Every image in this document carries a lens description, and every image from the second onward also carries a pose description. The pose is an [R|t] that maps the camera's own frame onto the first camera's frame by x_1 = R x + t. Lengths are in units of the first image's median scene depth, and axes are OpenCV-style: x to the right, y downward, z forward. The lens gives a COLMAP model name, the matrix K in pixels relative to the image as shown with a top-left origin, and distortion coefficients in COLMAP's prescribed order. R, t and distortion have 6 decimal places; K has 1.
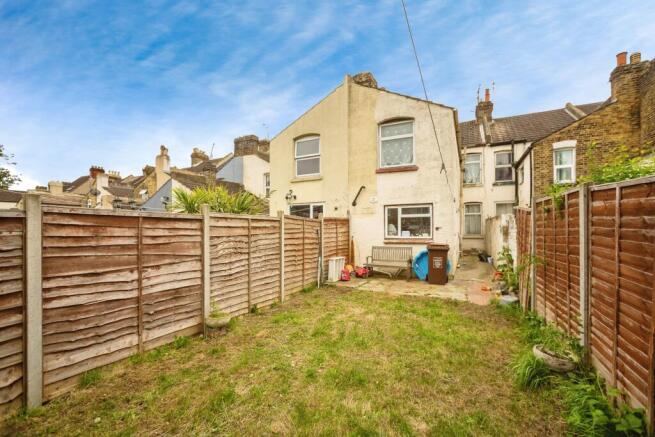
lens RADIAL K [[286.1, 0, 319.2], [0, 286.1, 228.0], [0, 0, 1]] dist [-0.011656, 0.001655]
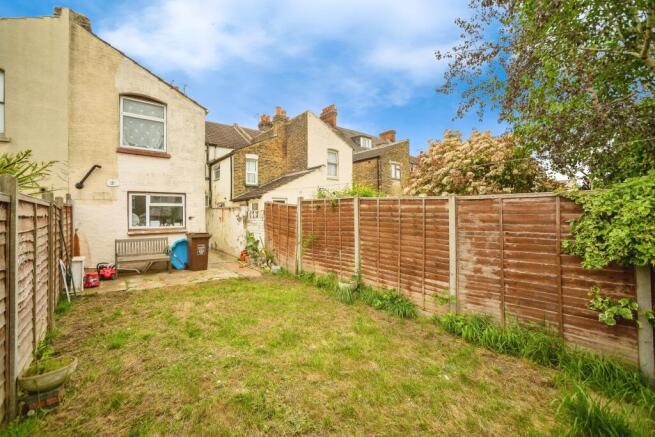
lens RADIAL K [[286.1, 0, 325.1], [0, 286.1, 215.8], [0, 0, 1]] dist [-0.011656, 0.001655]
pose [[0.414327, -0.002156, 0.910125, -0.333316], [0.004563, 0.999990, 0.000292, -0.003733], [-0.910117, 0.004032, 0.414333, 0.114024]]
